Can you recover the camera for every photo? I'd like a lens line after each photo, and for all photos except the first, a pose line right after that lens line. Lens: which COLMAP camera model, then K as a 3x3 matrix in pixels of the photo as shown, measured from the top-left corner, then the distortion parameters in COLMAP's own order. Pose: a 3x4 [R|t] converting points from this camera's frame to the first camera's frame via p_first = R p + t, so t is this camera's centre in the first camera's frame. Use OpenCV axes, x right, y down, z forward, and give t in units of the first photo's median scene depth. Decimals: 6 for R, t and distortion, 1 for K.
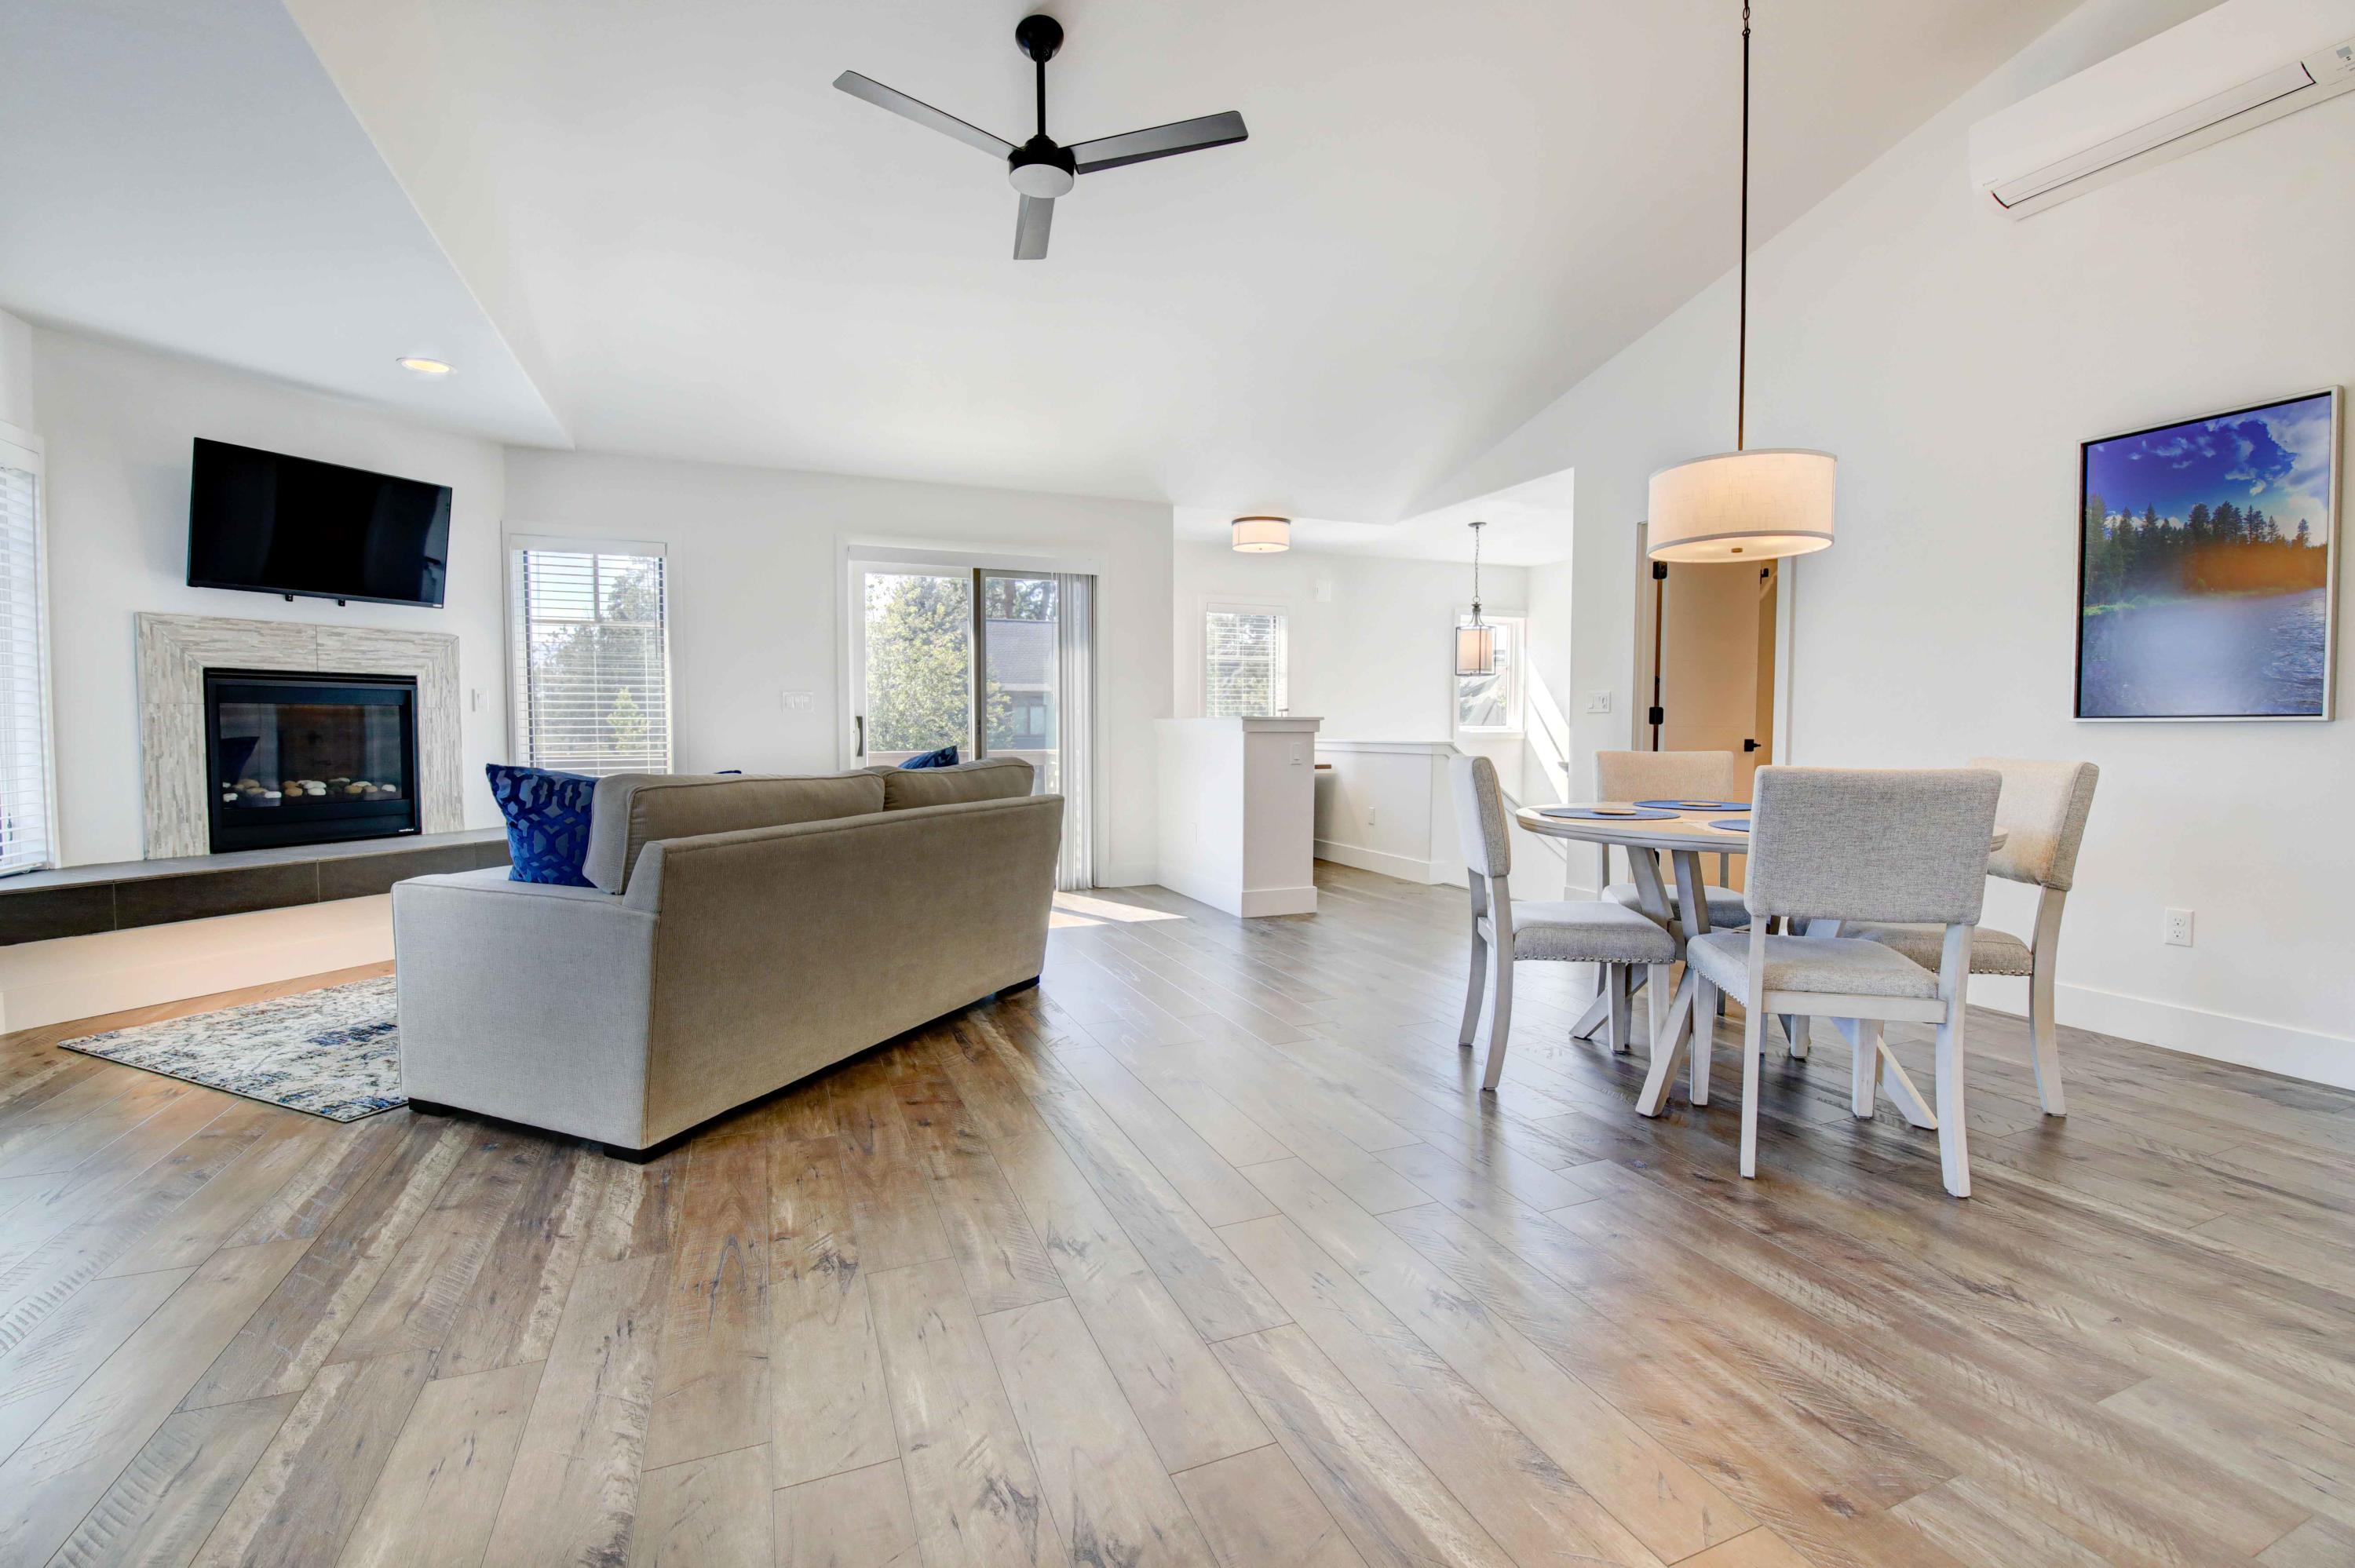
lens RADIAL K [[1014.3, 0, 1159.7], [0, 1014.3, 773.1], [0, 0, 1]] dist [0.002587, -0.007965]
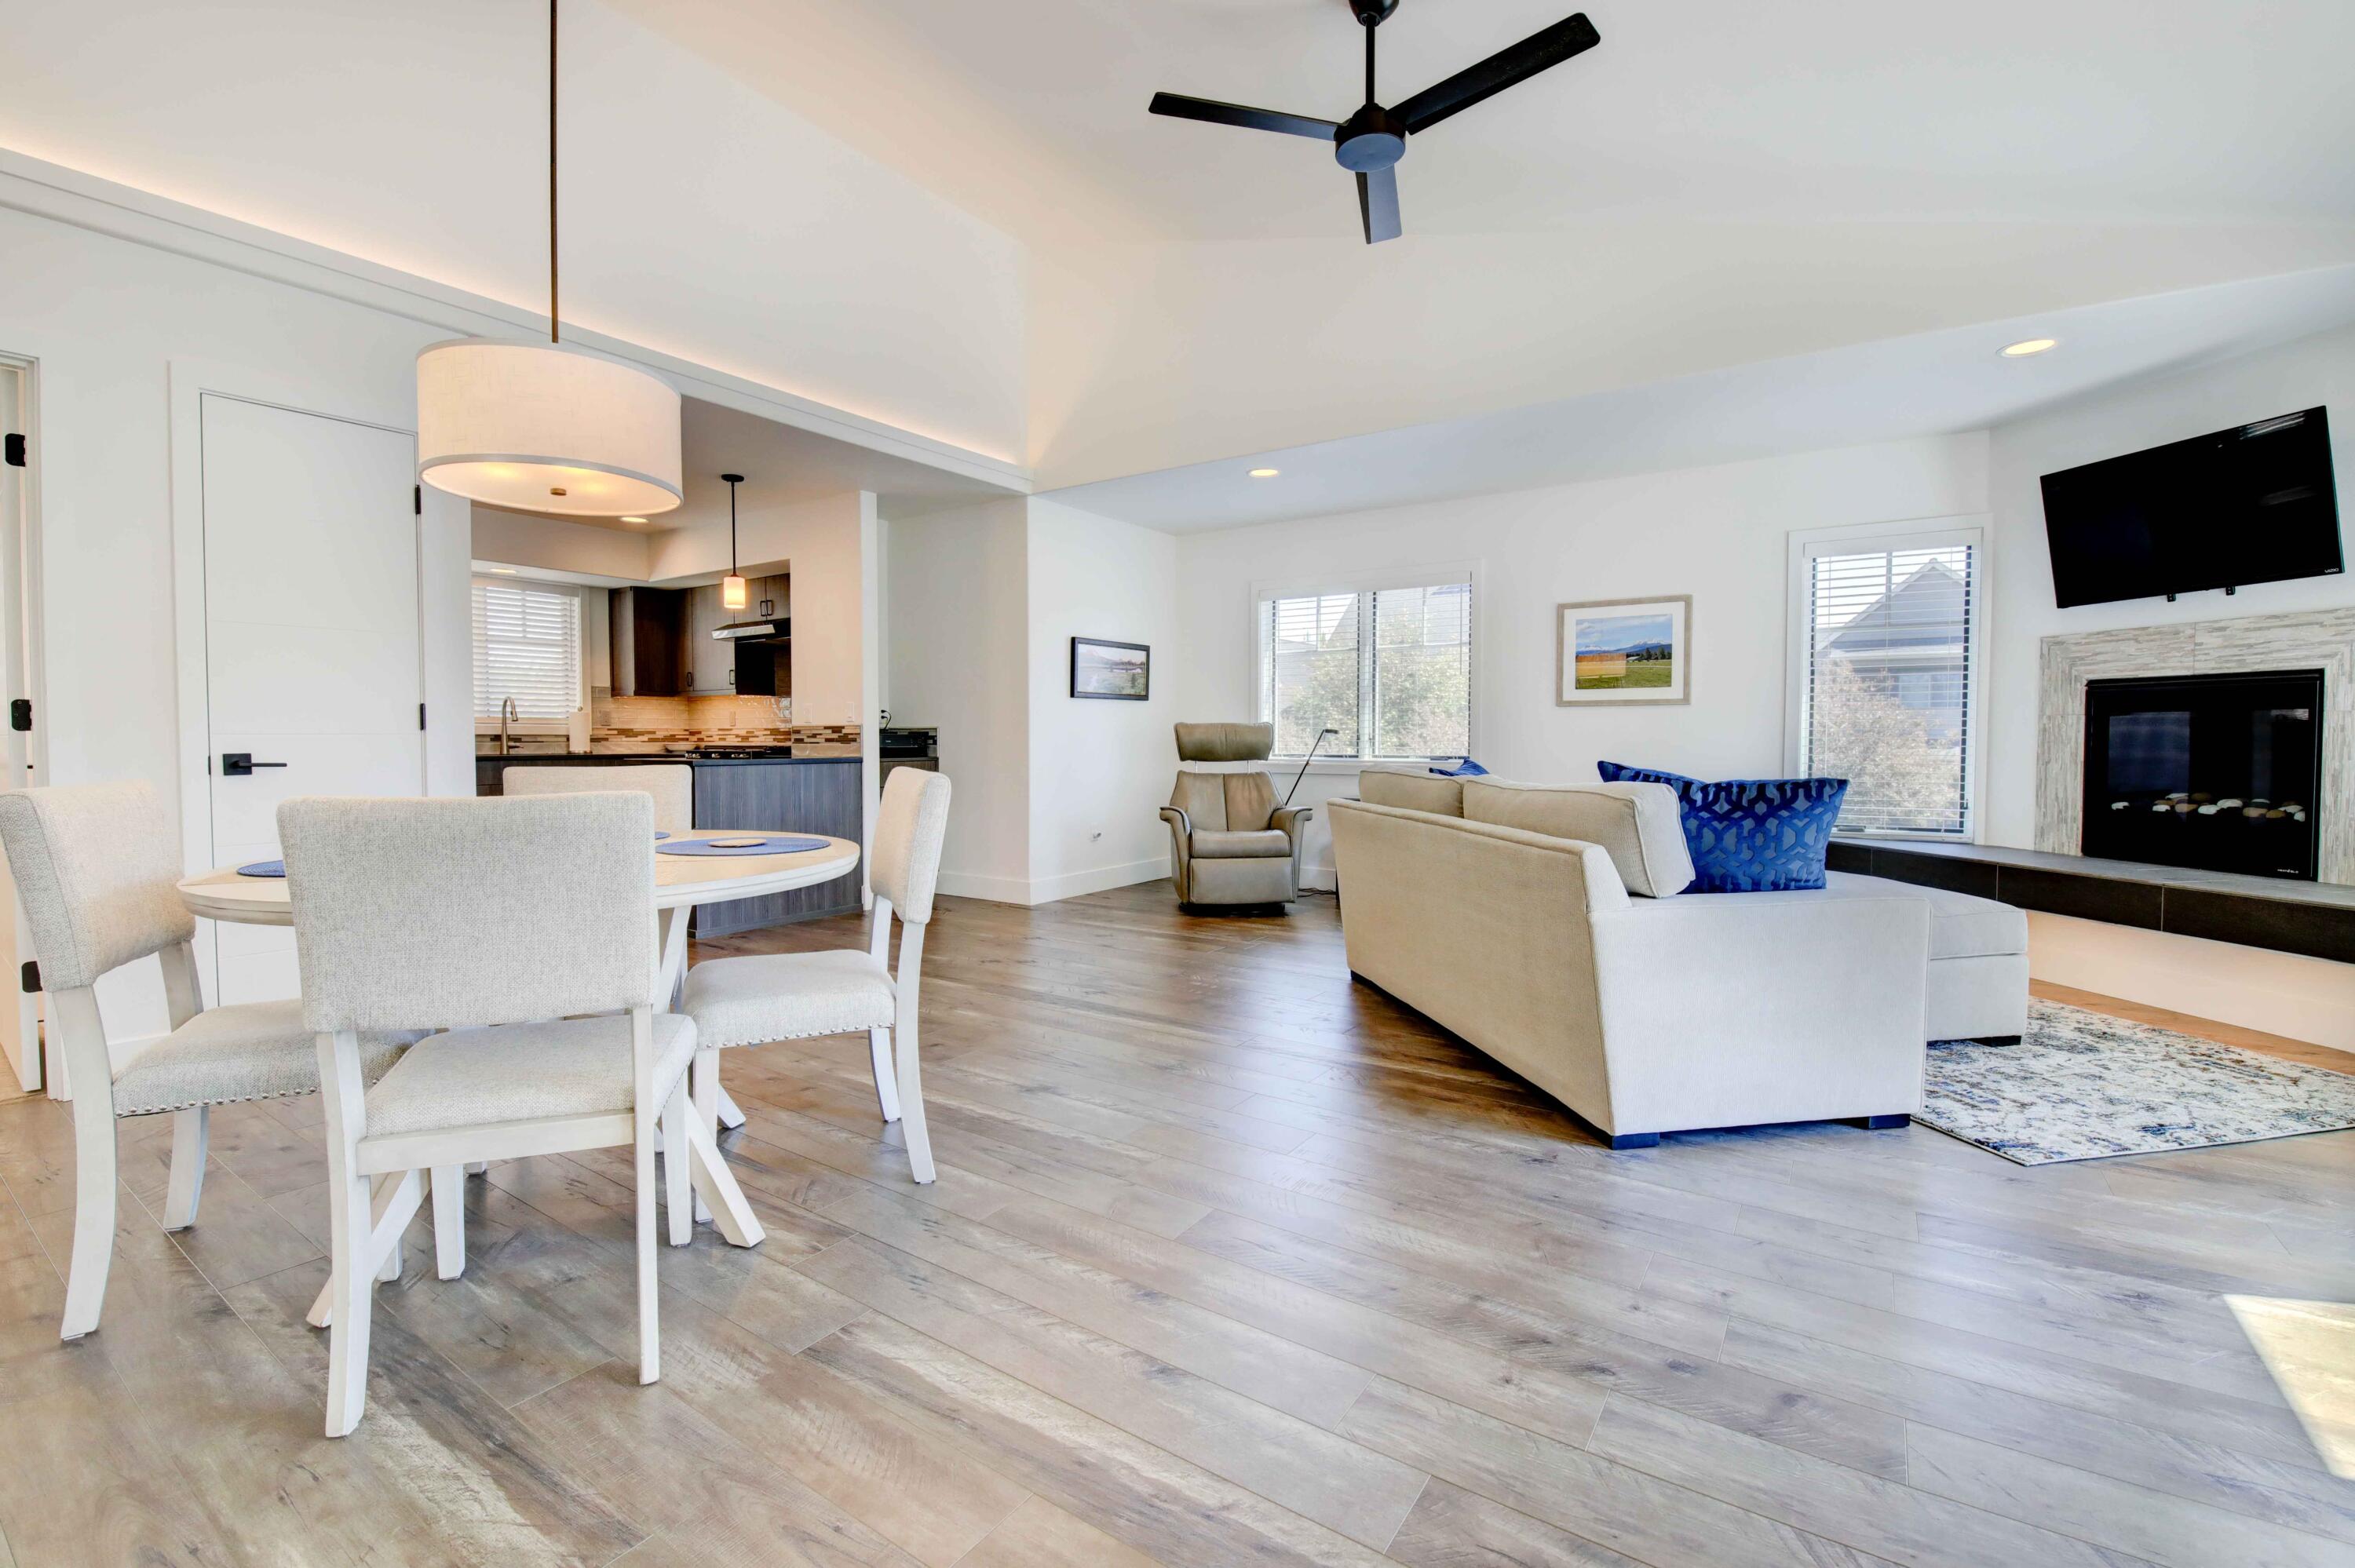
lens RADIAL K [[1030.0, 0, 1181.1], [0, 1030.0, 771.1], [0, 0, 1]] dist [-0.002017, -0.008588]
pose [[-0.827190, 0.018792, -0.561609, 0.463515], [-0.027403, 0.996902, 0.073720, -0.064800], [0.561254, 0.076370, -0.824112, 1.404387]]
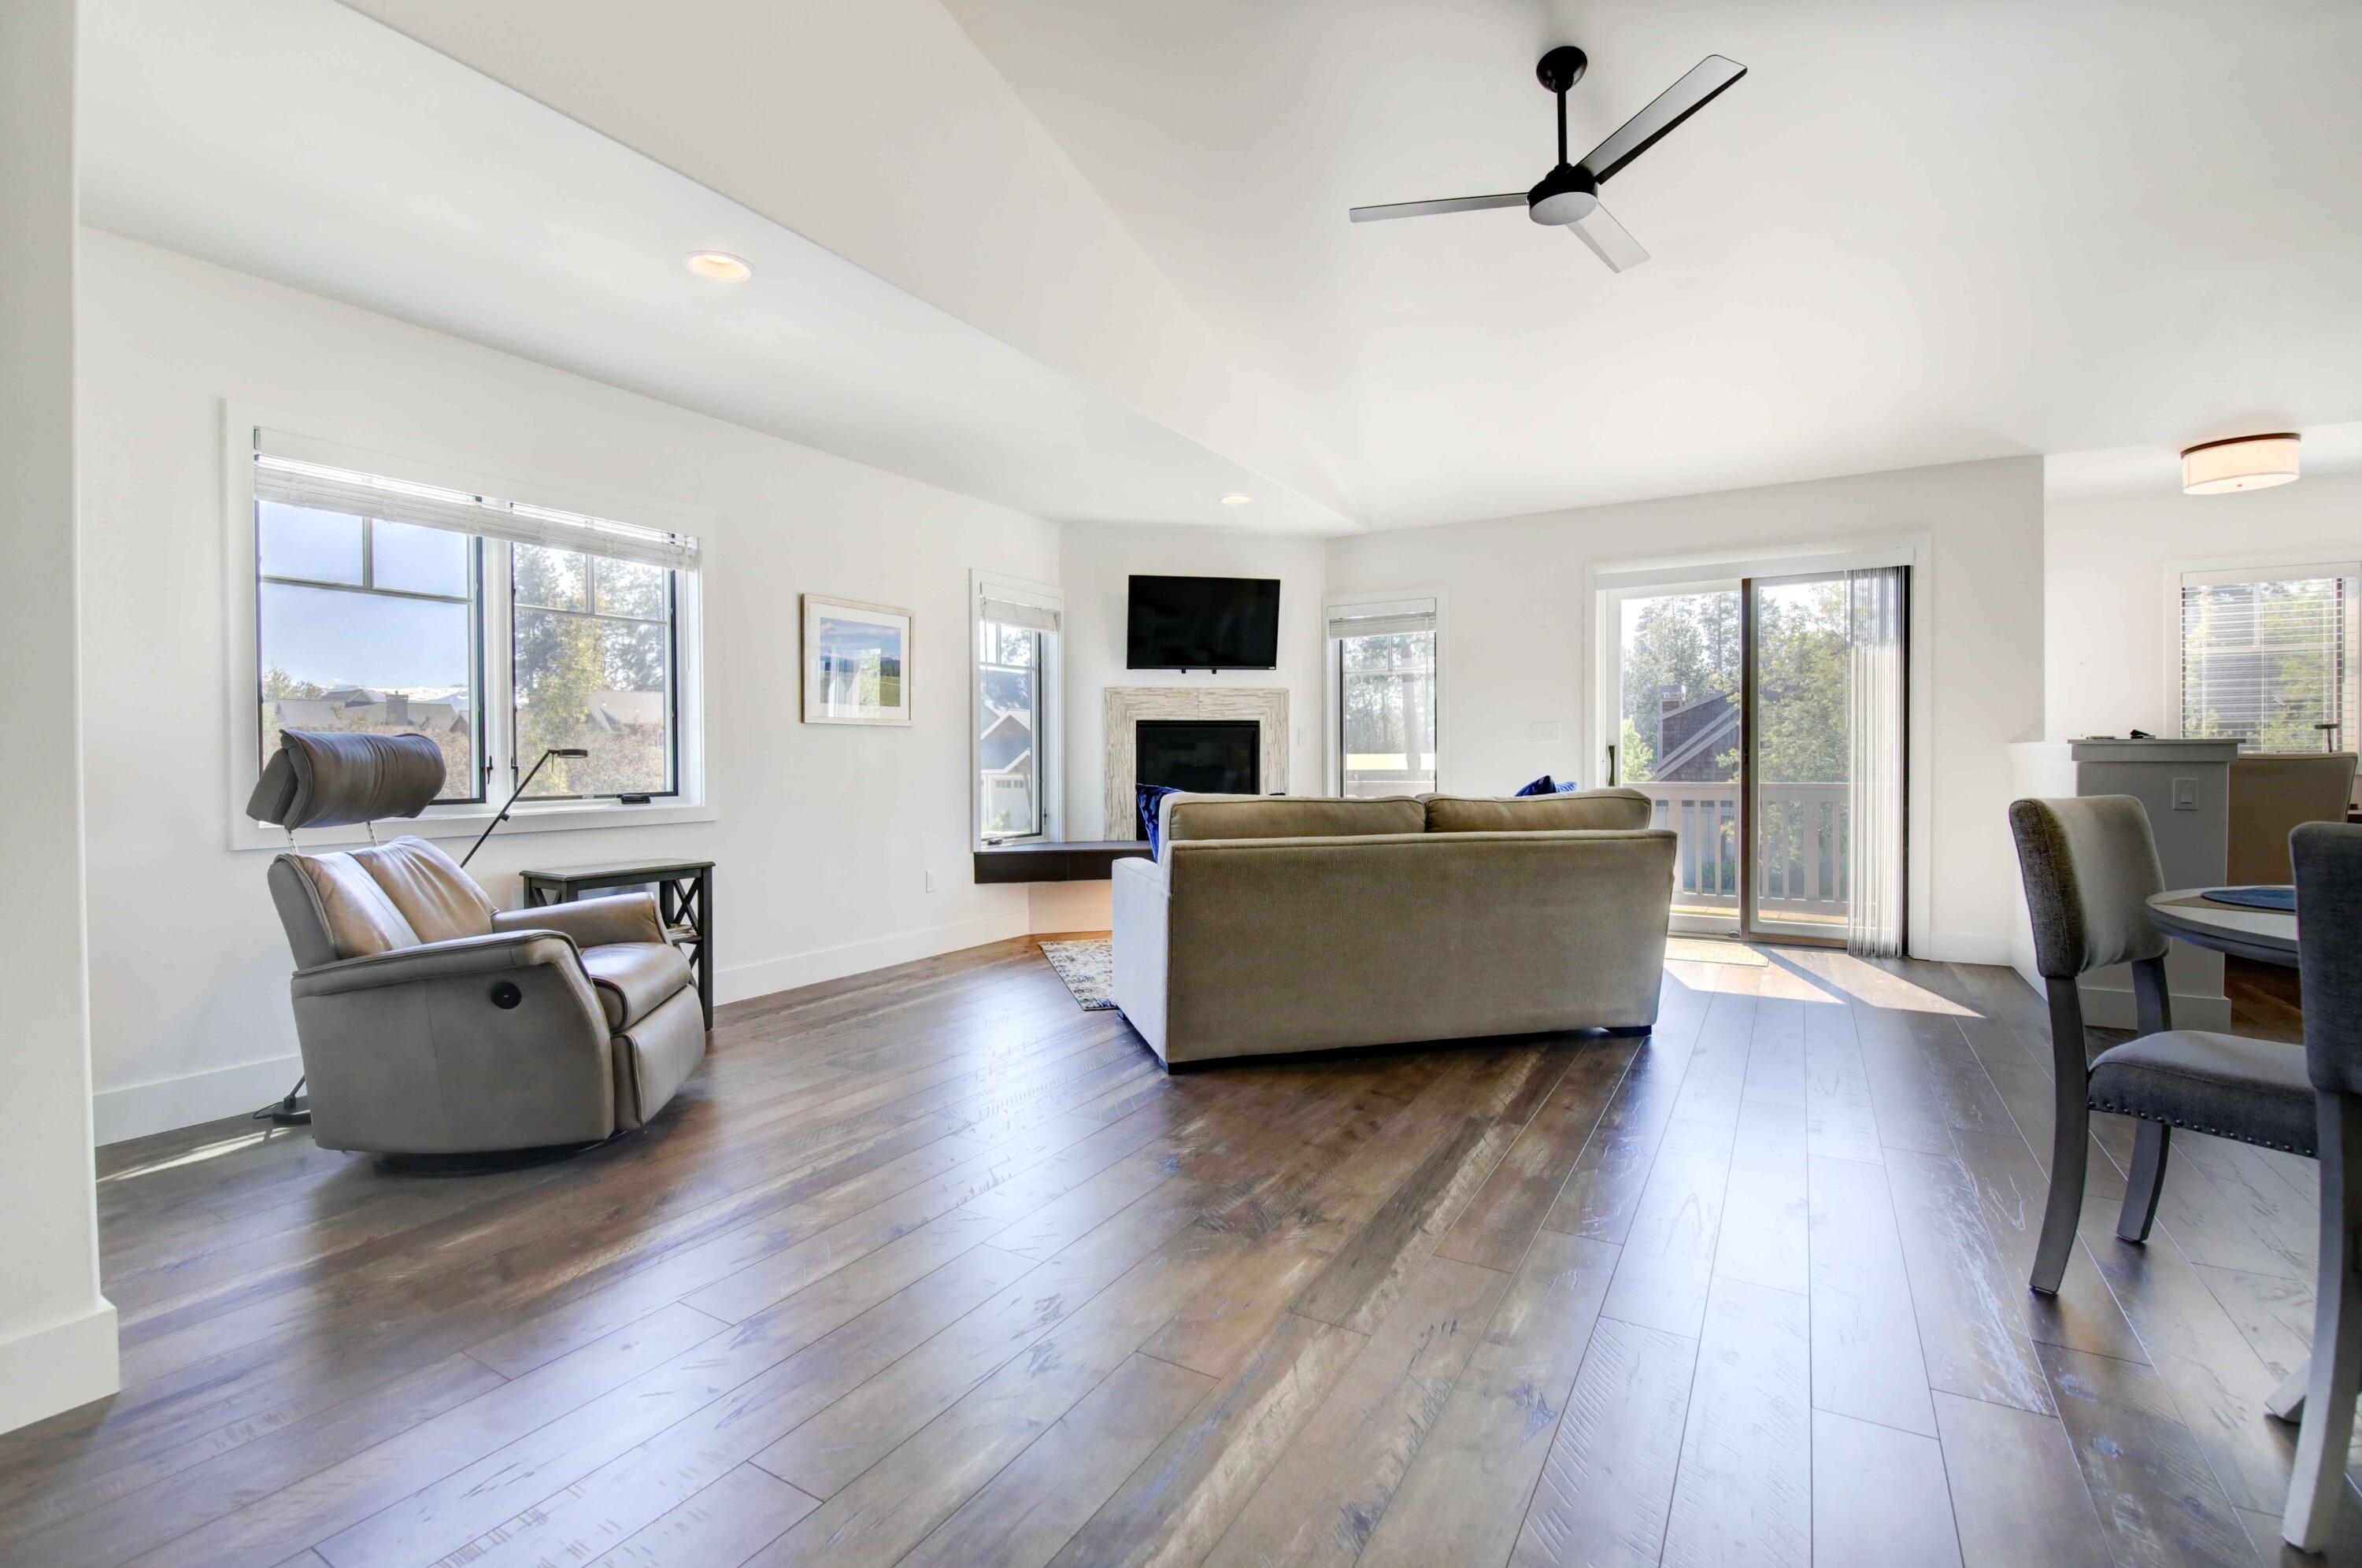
lens RADIAL K [[1036.1, 0, 1183.1], [0, 1036.1, 766.4], [0, 0, 1]] dist [0.000229, -0.008097]
pose [[0.611081, 0.002458, -0.791564, 0.374763], [-0.031659, 0.999271, -0.021338, -0.001599], [0.790934, 0.038100, 0.610714, 0.086360]]
